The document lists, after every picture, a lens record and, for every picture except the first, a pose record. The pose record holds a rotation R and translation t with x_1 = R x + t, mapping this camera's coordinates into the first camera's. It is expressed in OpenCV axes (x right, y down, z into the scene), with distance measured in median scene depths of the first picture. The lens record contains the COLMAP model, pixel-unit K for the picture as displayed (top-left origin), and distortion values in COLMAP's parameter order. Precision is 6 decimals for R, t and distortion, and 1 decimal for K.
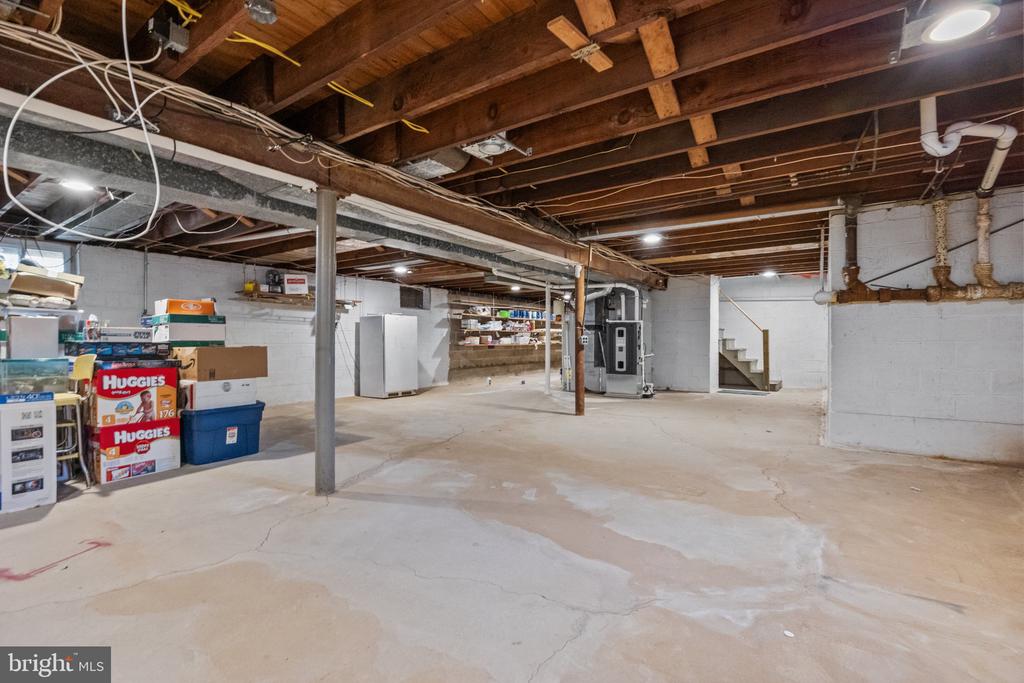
lens RADIAL K [[467.7, 0, 511.0], [0, 467.7, 340.2], [0, 0, 1]] dist [-0.000082, 0.000032]
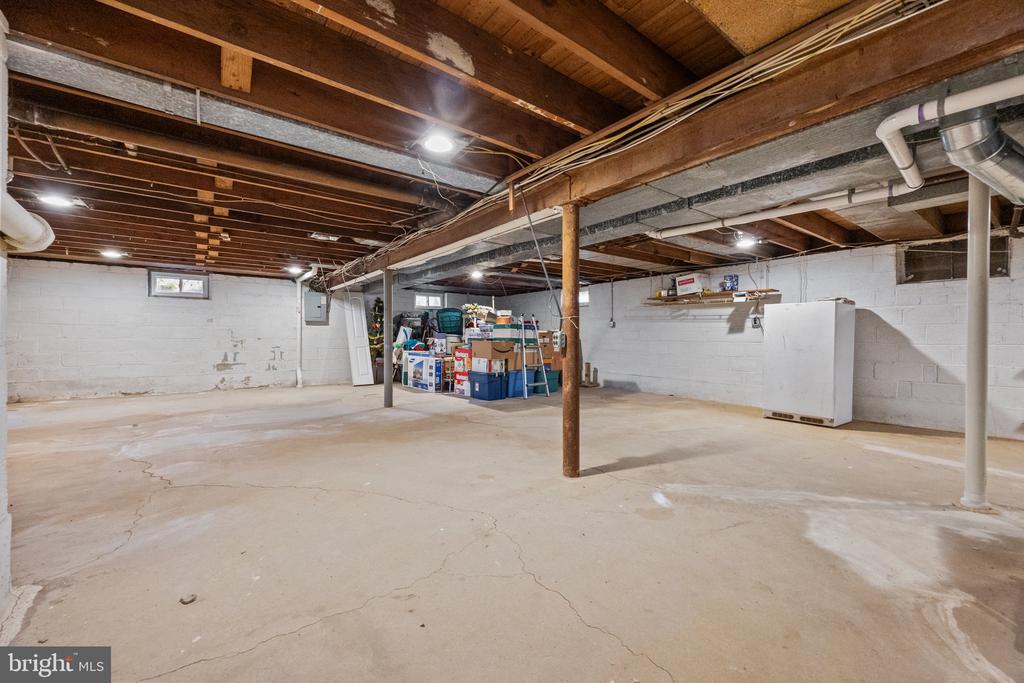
lens RADIAL K [[405.4, 0, 511.2], [0, 405.4, 338.9], [0, 0, 1]] dist [0.000003, -0.000001]
pose [[-0.301976, 0.009076, -0.953272, 1.042133], [-0.003494, 0.999937, 0.010627, -0.013478], [0.953309, 0.006540, -0.301926, 1.795167]]
